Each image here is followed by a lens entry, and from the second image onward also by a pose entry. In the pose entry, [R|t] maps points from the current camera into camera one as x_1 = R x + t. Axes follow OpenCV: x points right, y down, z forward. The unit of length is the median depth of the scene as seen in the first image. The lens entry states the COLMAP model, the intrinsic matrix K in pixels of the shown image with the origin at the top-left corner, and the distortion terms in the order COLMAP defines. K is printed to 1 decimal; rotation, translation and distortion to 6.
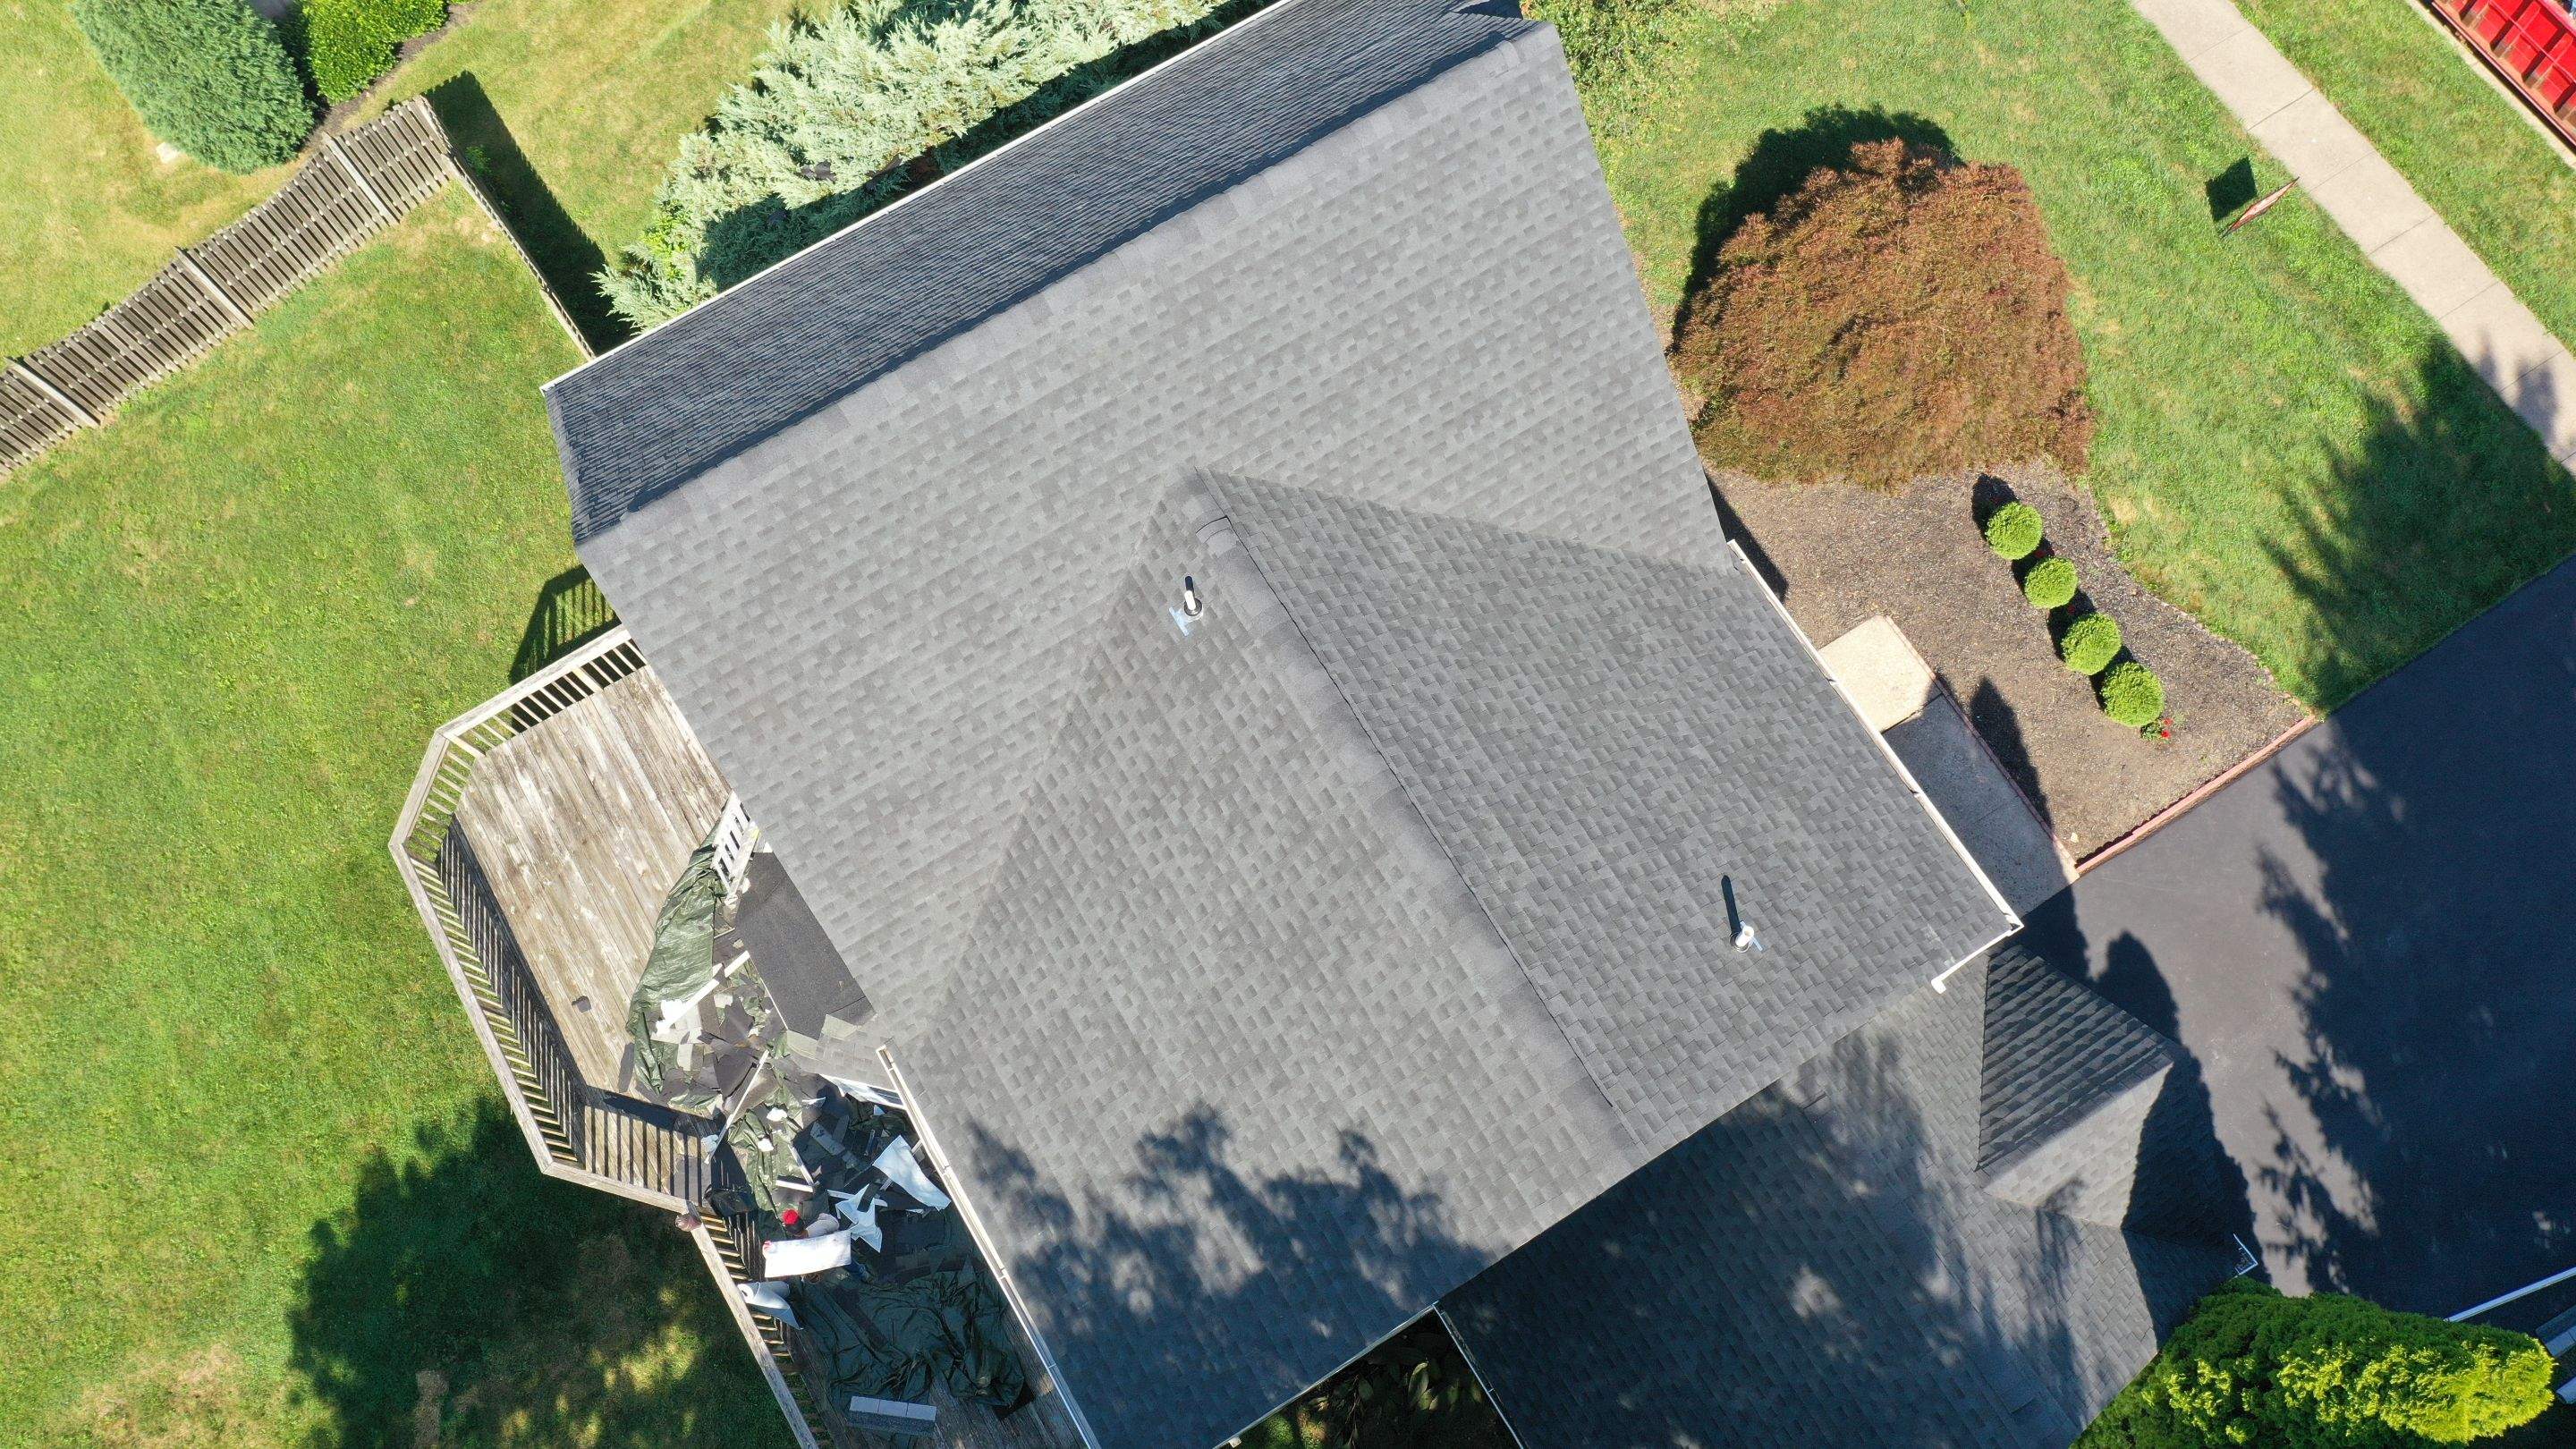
lens RADIAL K [[2041.2, 0, 1294.9], [0, 2041.2, 730.2], [0, 0, 1]] dist [0.016302, -0.001941]
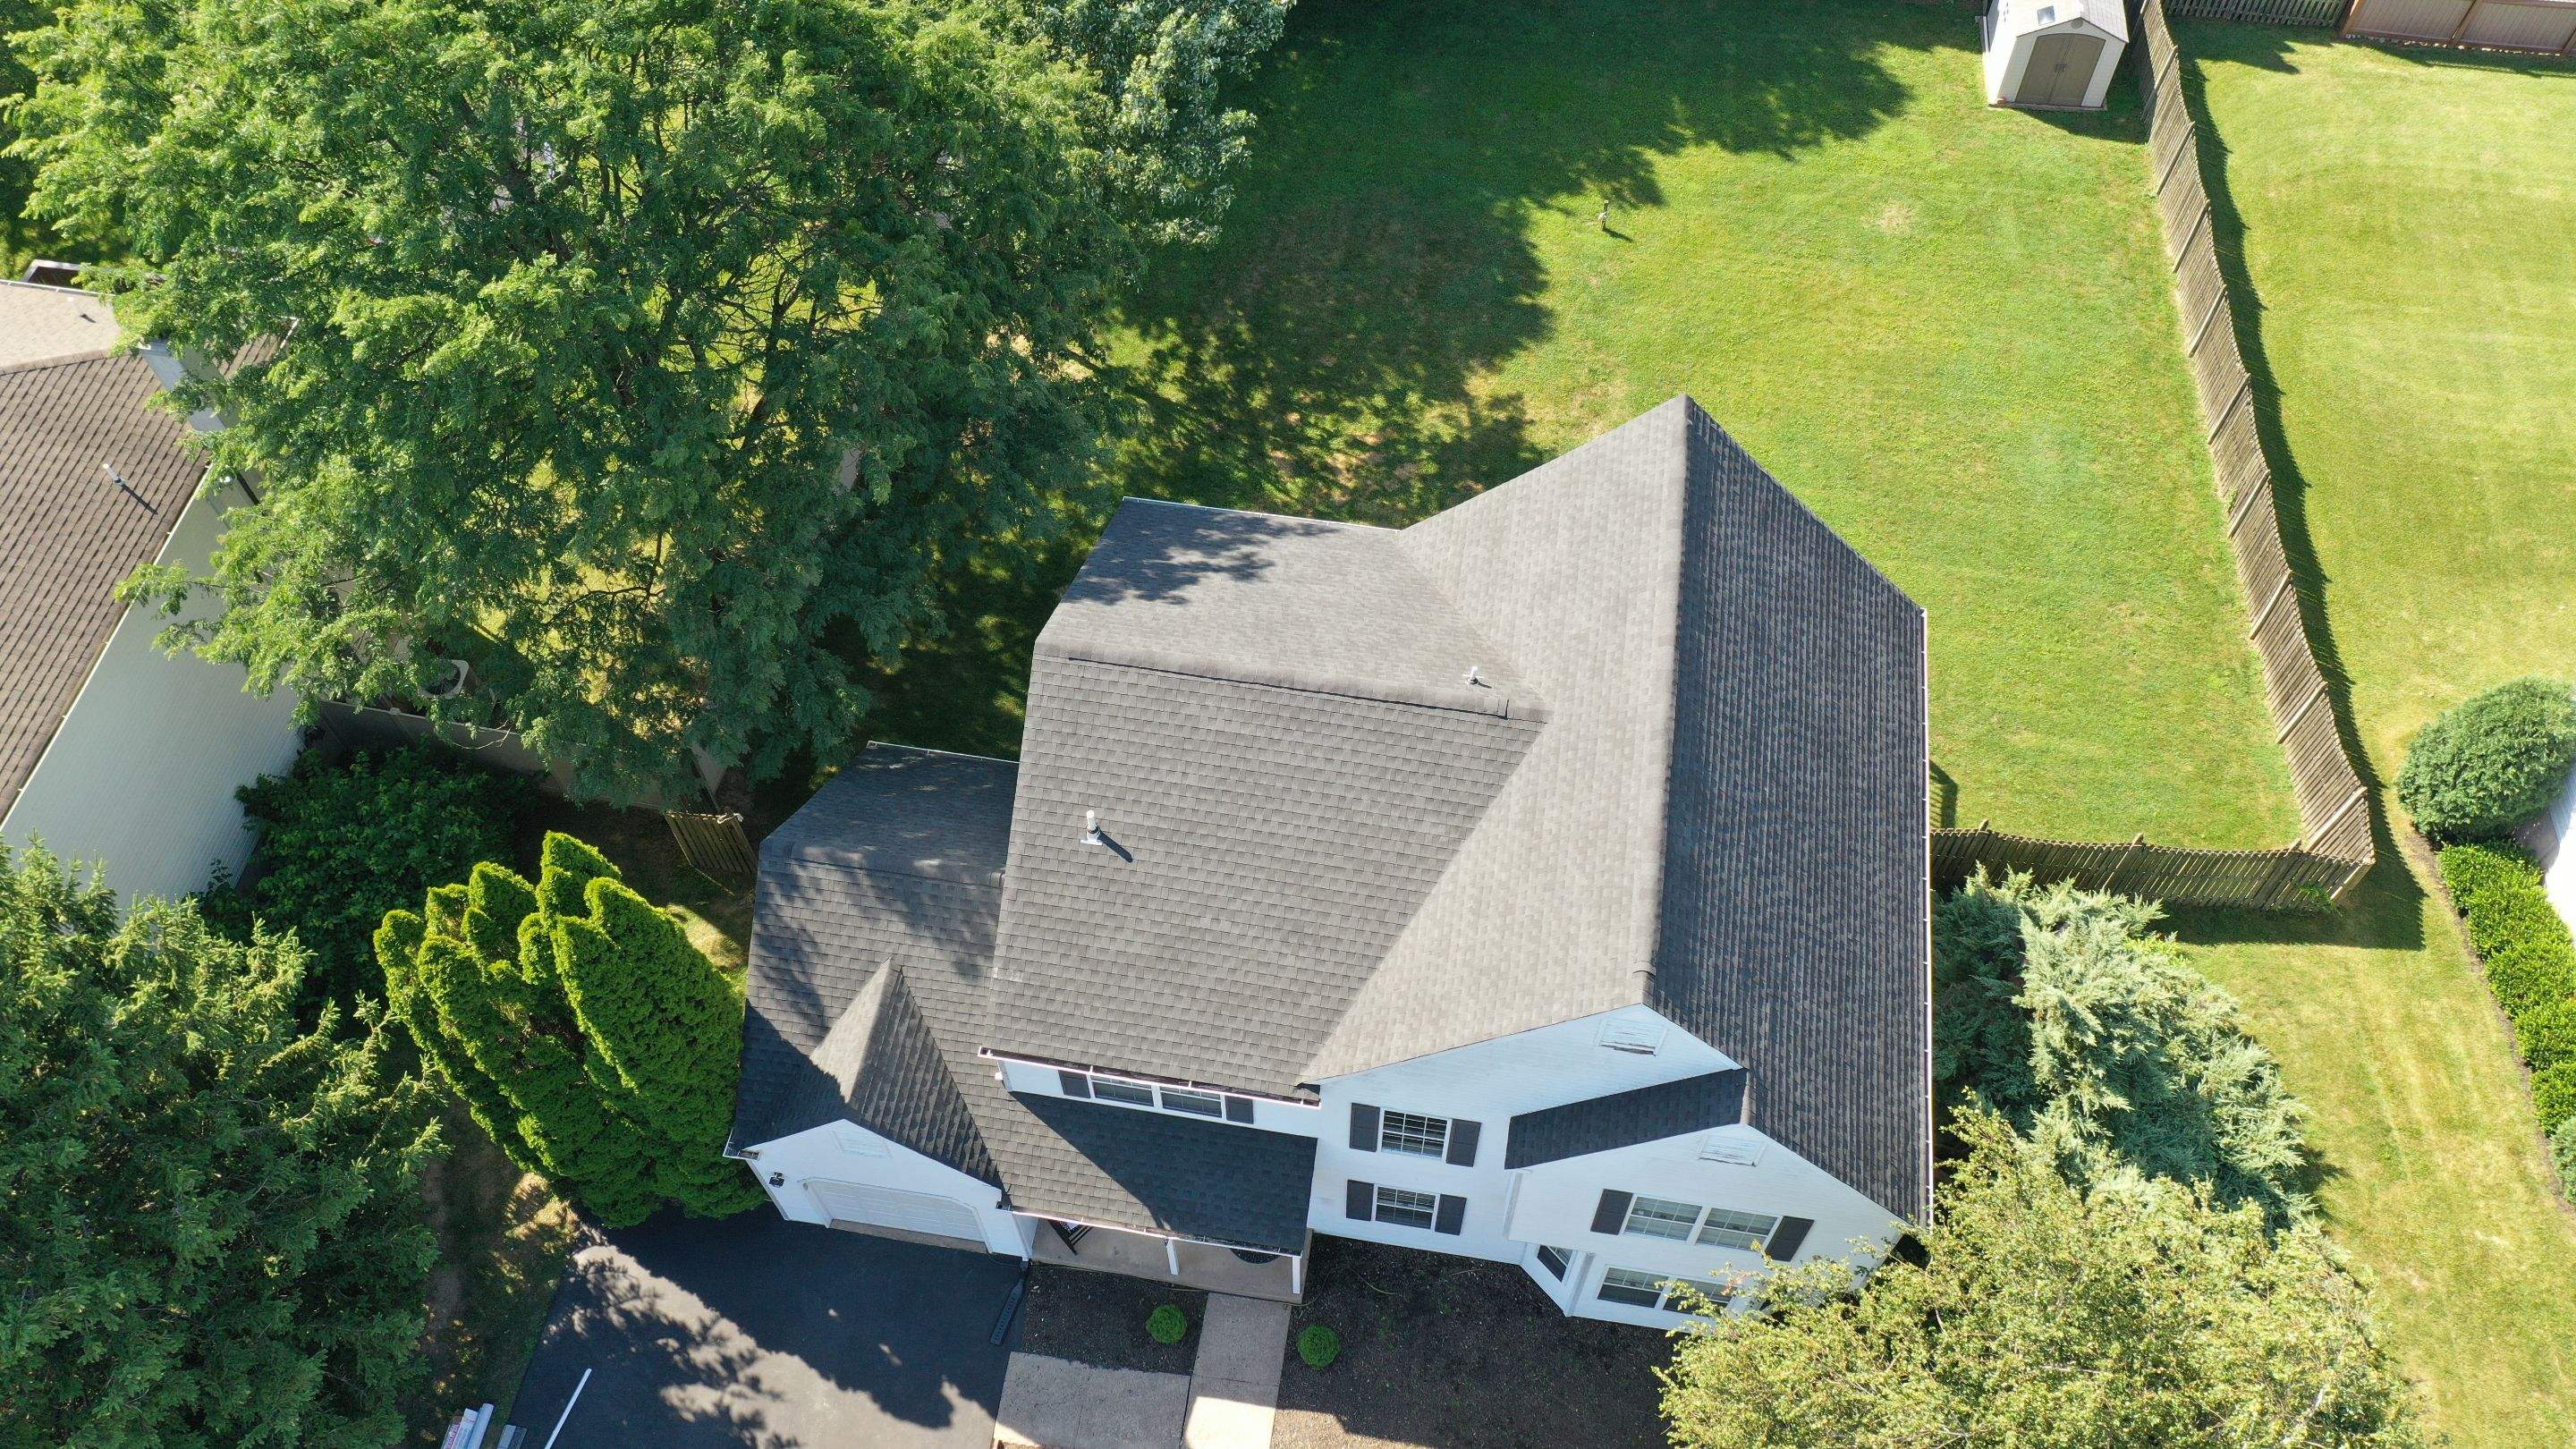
lens RADIAL K [[2041.2, 0, 1288.3], [0, 2041.2, 729.1], [0, 0, 1]] dist [0.016302, -0.001941]
pose [[-0.650985, 0.651464, -0.389632, 0.587010], [-0.712211, -0.346595, 0.610432, -0.805530], [0.262630, 0.674882, 0.689608, -0.083874]]
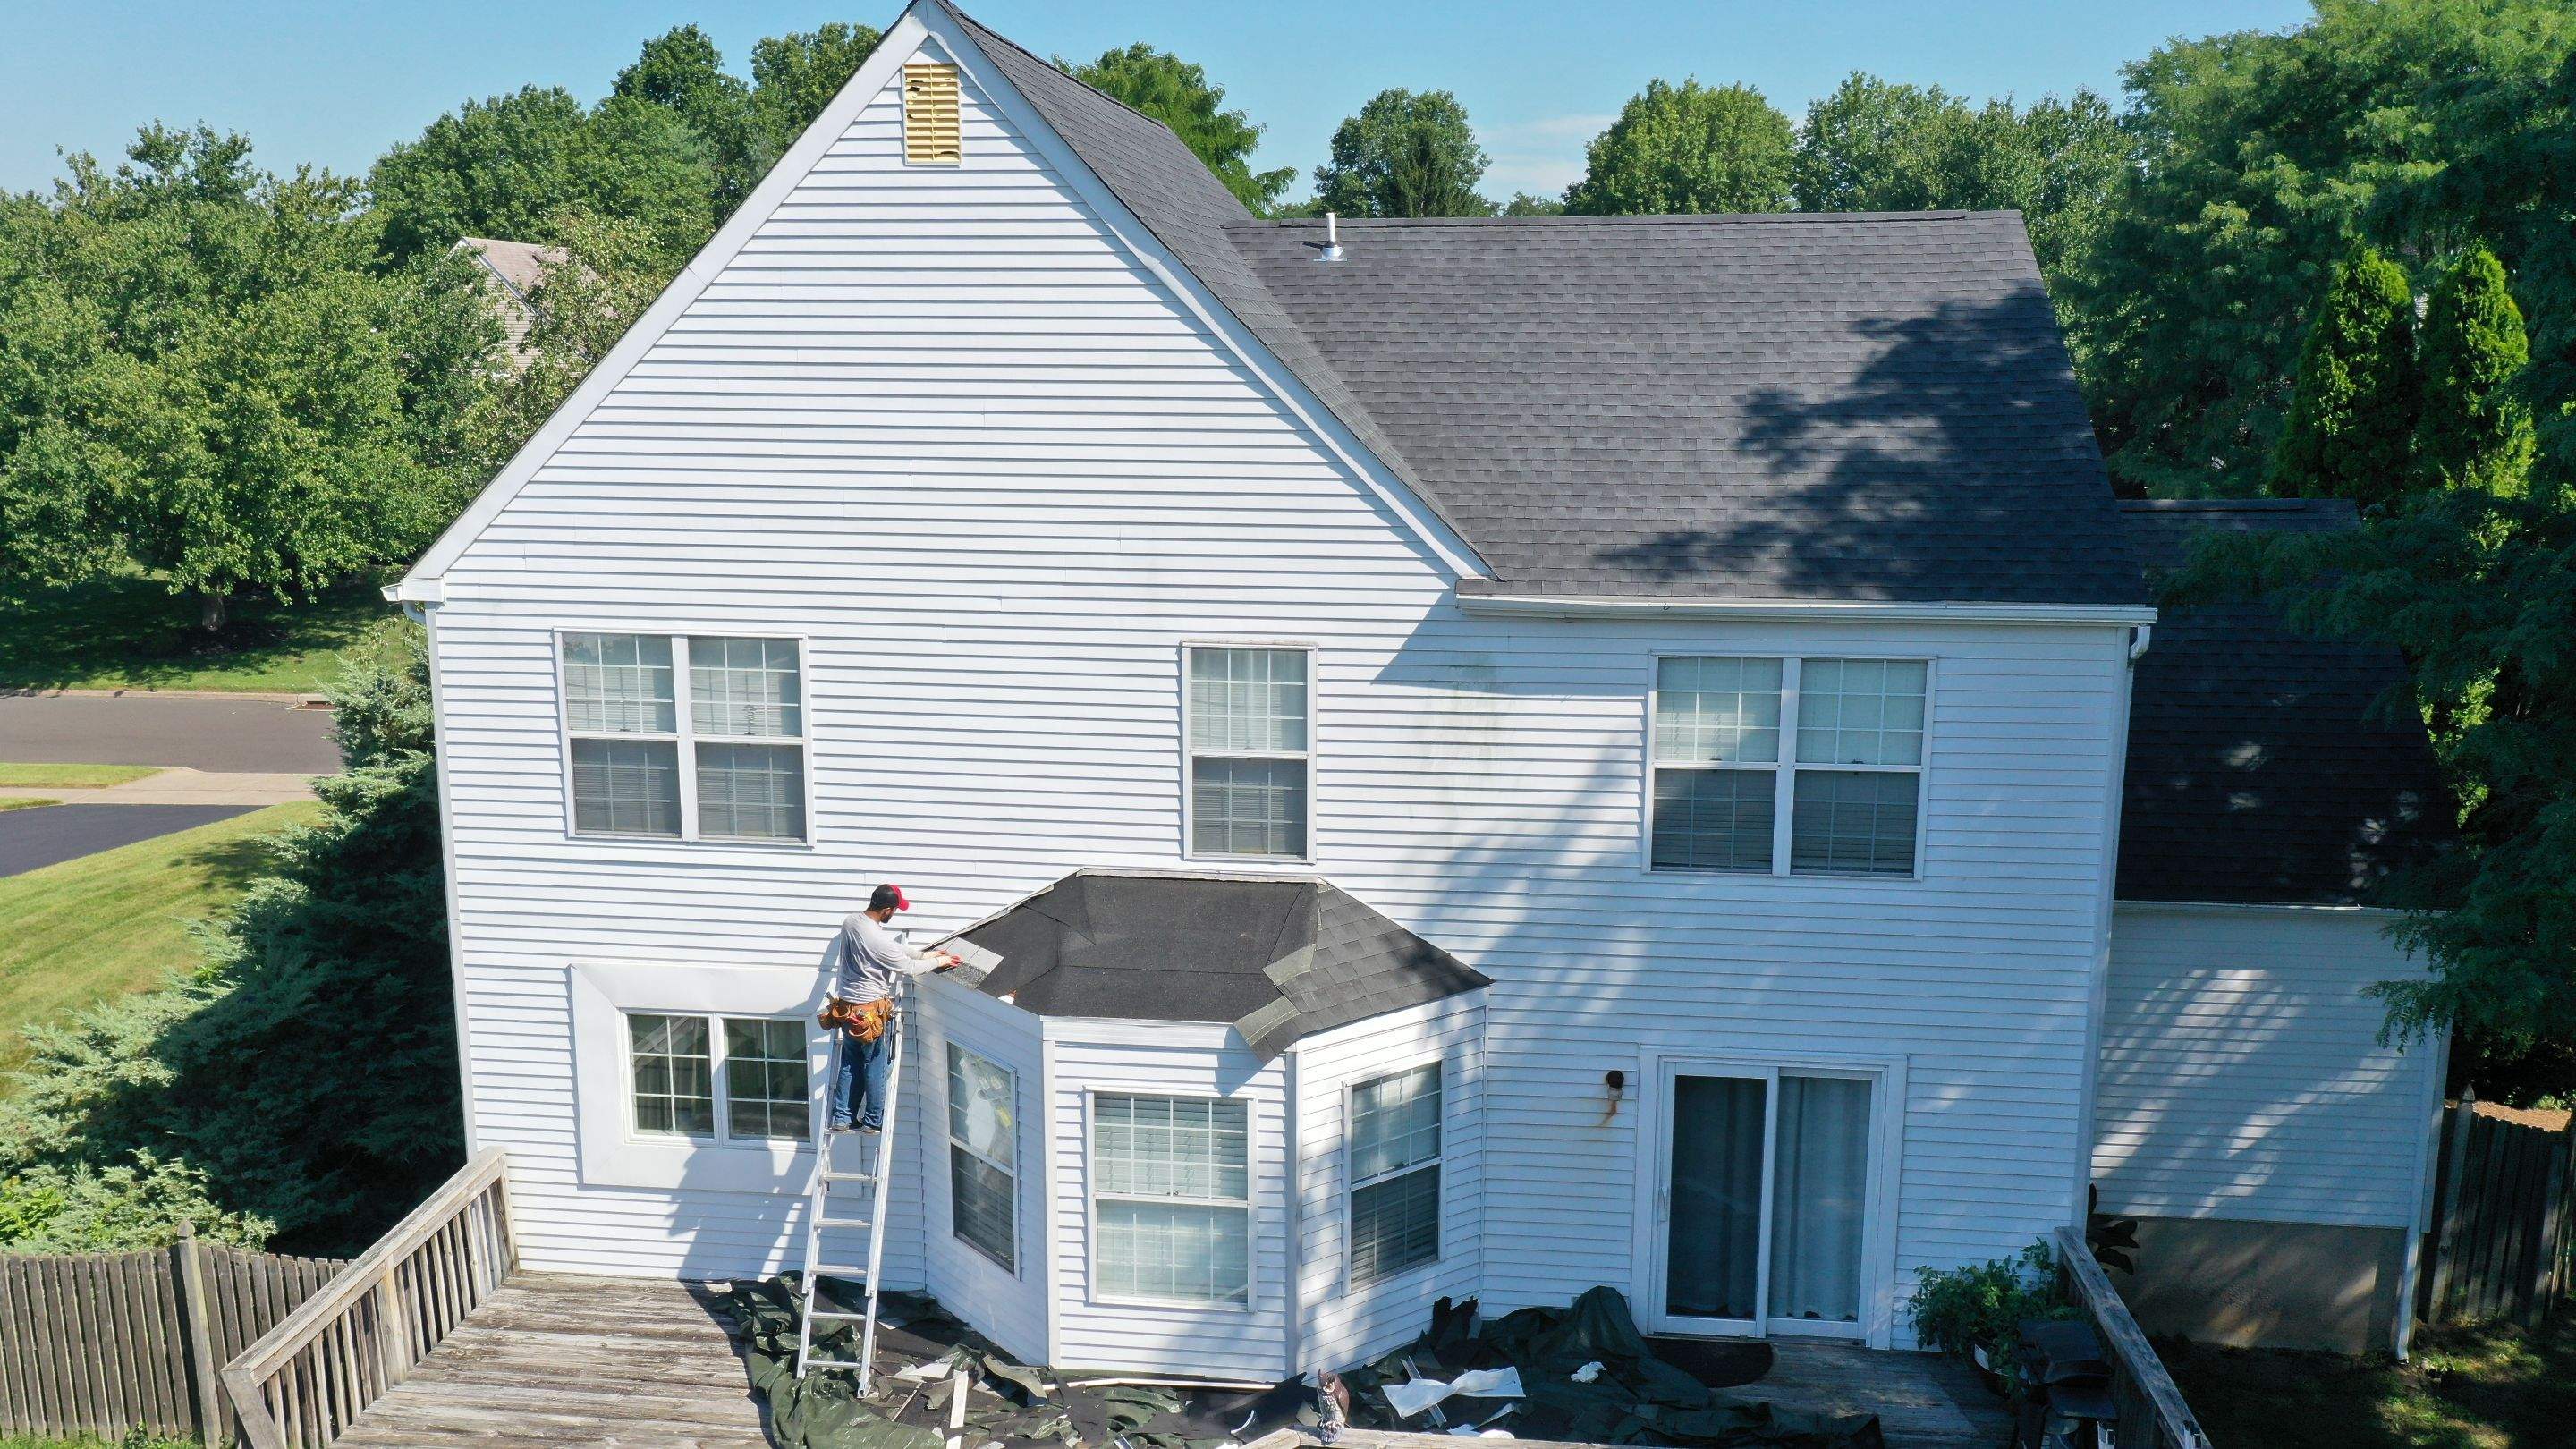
lens RADIAL K [[2041.2, 0, 1285.7], [0, 2041.2, 731.7], [0, 0, 1]] dist [0.016302, -0.001941]
pose [[0.620839, -0.130718, 0.772963, -0.768327], [0.740221, 0.422414, -0.523106, 0.485328], [-0.258131, 0.896928, 0.359011, 0.737961]]
